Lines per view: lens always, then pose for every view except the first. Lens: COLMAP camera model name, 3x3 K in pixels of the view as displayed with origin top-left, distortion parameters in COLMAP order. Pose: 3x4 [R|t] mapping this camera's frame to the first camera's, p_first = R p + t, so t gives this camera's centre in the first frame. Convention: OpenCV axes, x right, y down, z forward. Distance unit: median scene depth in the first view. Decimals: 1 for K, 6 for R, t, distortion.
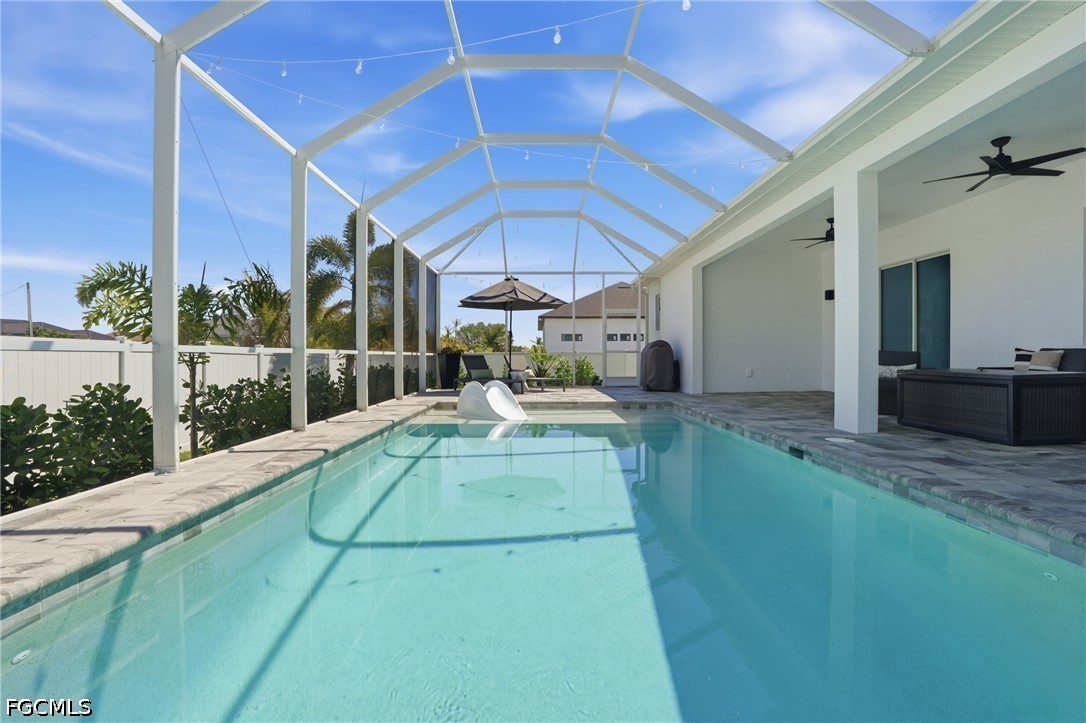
lens RADIAL K [[499.2, 0, 539.3], [0, 499.2, 356.8], [0, 0, 1]] dist [-0.037205, 0.004483]
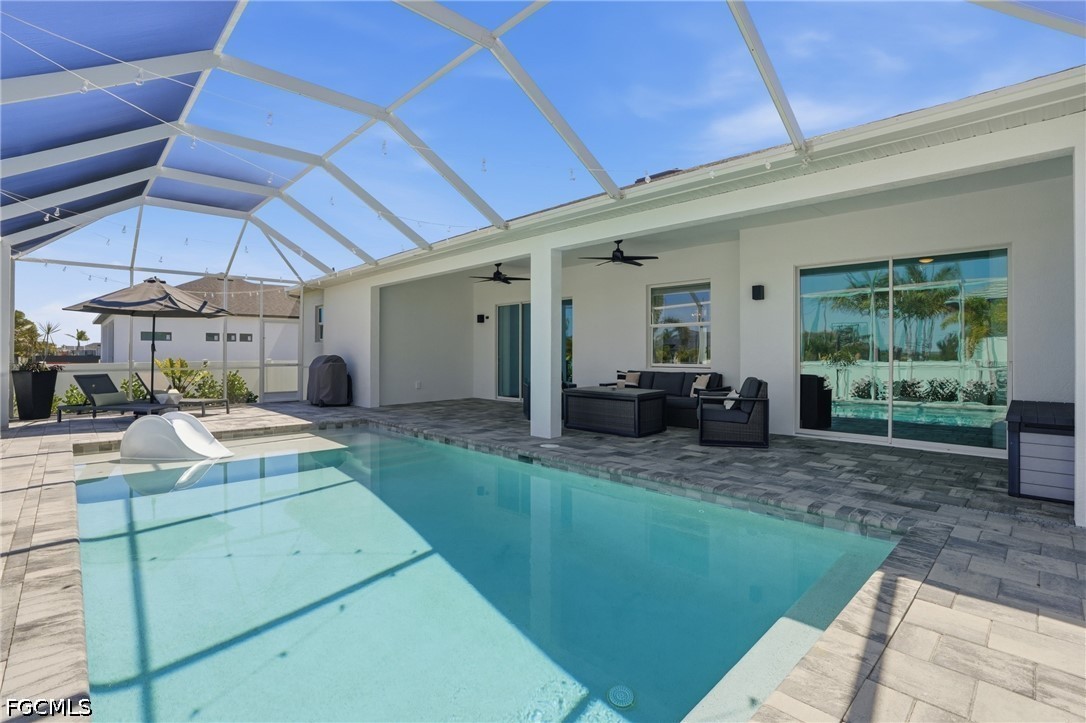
lens RADIAL K [[499.2, 0, 543.3], [0, 499.2, 352.0], [0, 0, 1]] dist [-0.037205, 0.004483]
pose [[0.710820, 0.000551, 0.703374, -0.328778], [0.001606, 0.999996, -0.002406, -0.076177], [-0.703372, 0.002840, 0.710816, 0.018043]]
